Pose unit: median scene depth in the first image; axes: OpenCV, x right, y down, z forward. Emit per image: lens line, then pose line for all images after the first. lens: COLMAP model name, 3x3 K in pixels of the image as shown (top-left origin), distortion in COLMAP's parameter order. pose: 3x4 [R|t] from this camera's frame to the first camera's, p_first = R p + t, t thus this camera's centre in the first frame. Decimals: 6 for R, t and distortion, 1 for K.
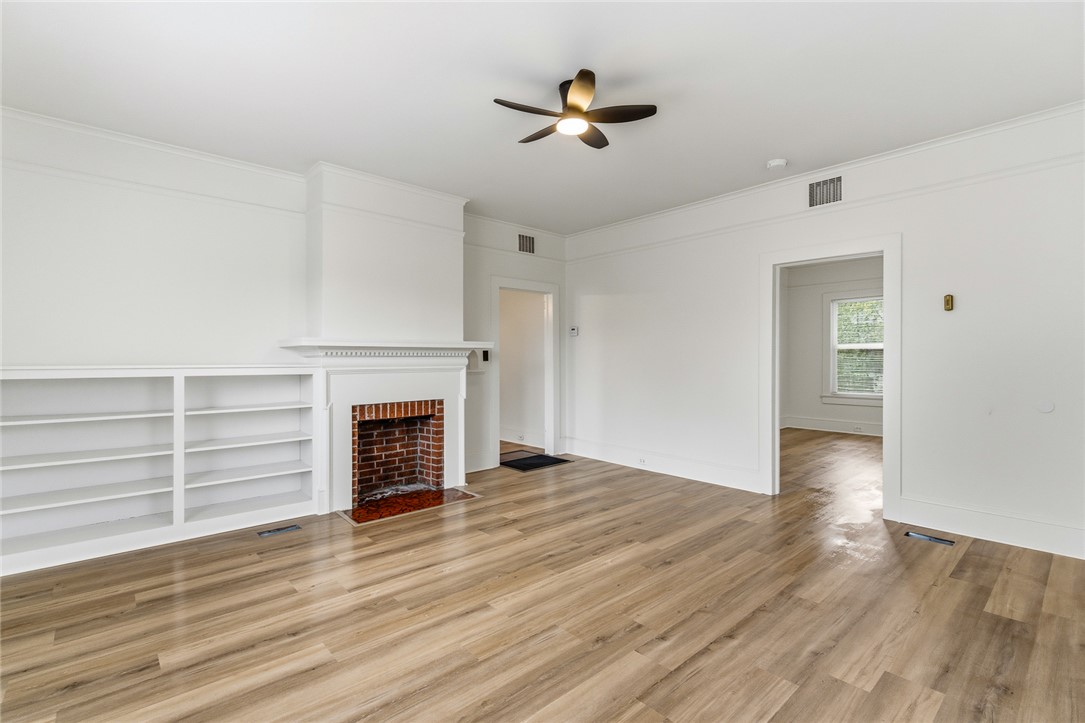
lens RADIAL K [[491.7, 0, 537.4], [0, 491.7, 359.3], [0, 0, 1]] dist [-0.002186, 0.000292]
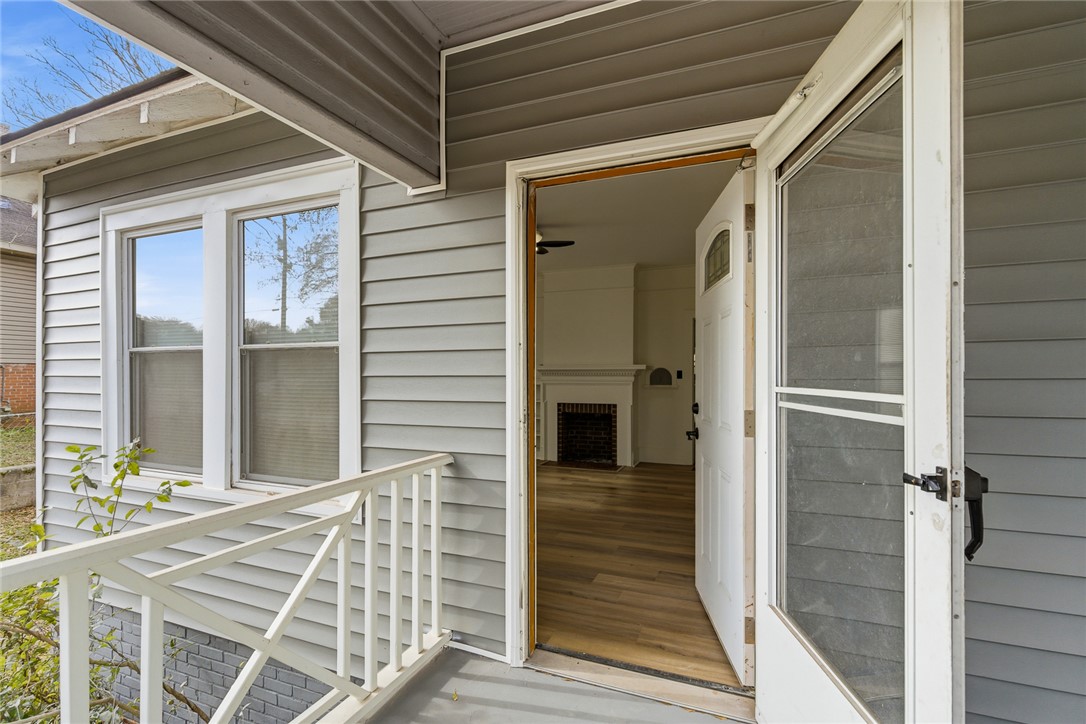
lens RADIAL K [[492.2, 0, 542.3], [0, 492.2, 371.9], [0, 0, 1]] dist [-0.002186, 0.000292]
pose [[0.444652, -0.001207, -0.895703, 1.092103], [-0.004244, 0.999985, -0.003454, -0.010275], [0.895693, 0.005337, 0.444640, 0.150567]]
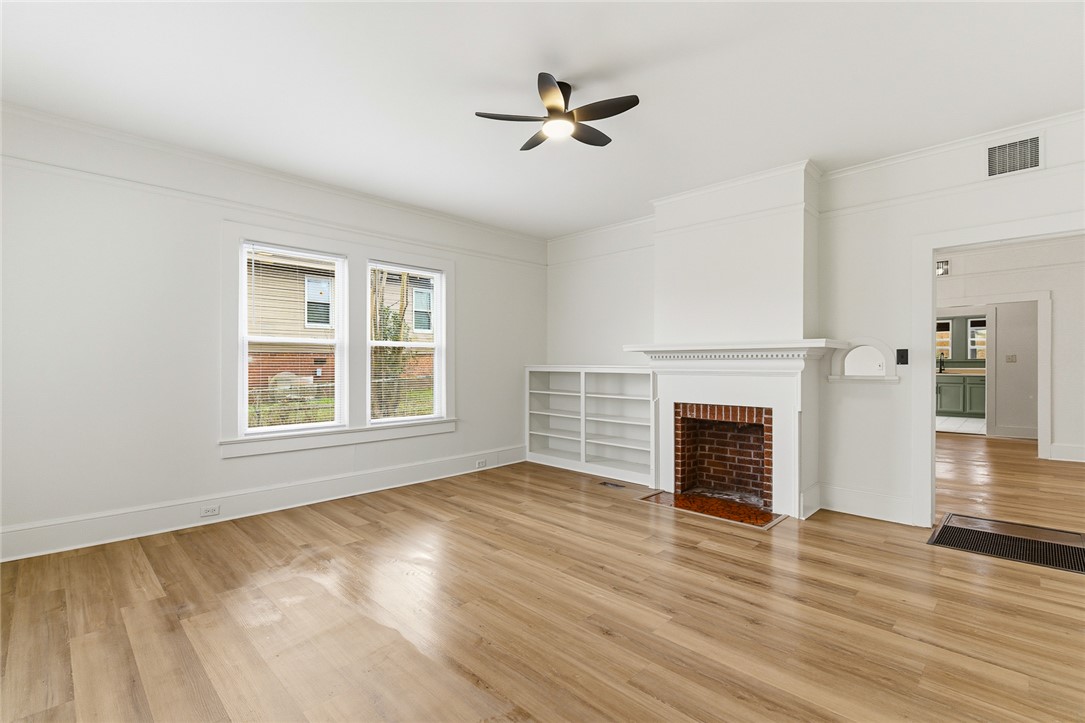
lens RADIAL K [[491.7, 0, 542.5], [0, 491.7, 366.0], [0, 0, 1]] dist [-0.002186, 0.000292]
pose [[0.069999, 0.010694, -0.997490, 0.674808], [-0.000727, 0.999943, 0.010669, -0.001670], [0.997547, -0.000022, 0.070003, 0.568981]]
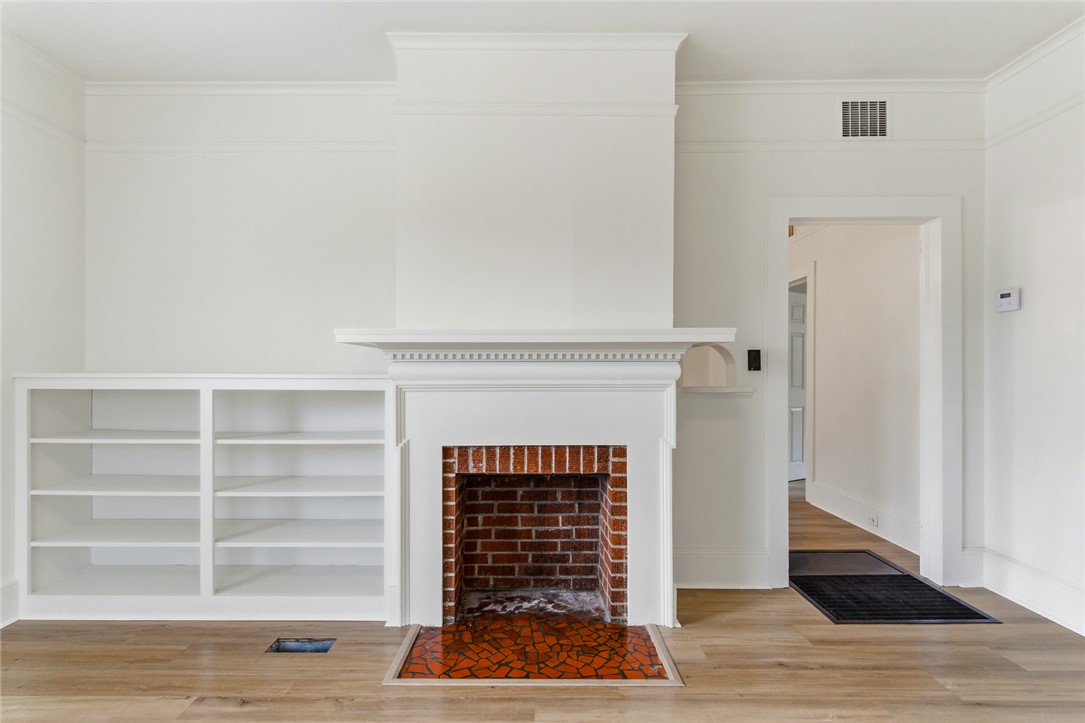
lens RADIAL K [[505.2, 0, 528.3], [0, 505.2, 372.1], [0, 0, 1]] dist [0.011457, -0.002193]
pose [[0.743639, 0.002892, -0.668575, 0.085714], [-0.002069, 0.999996, 0.002025, 0.005225], [0.668578, -0.000122, 0.743642, 0.578132]]
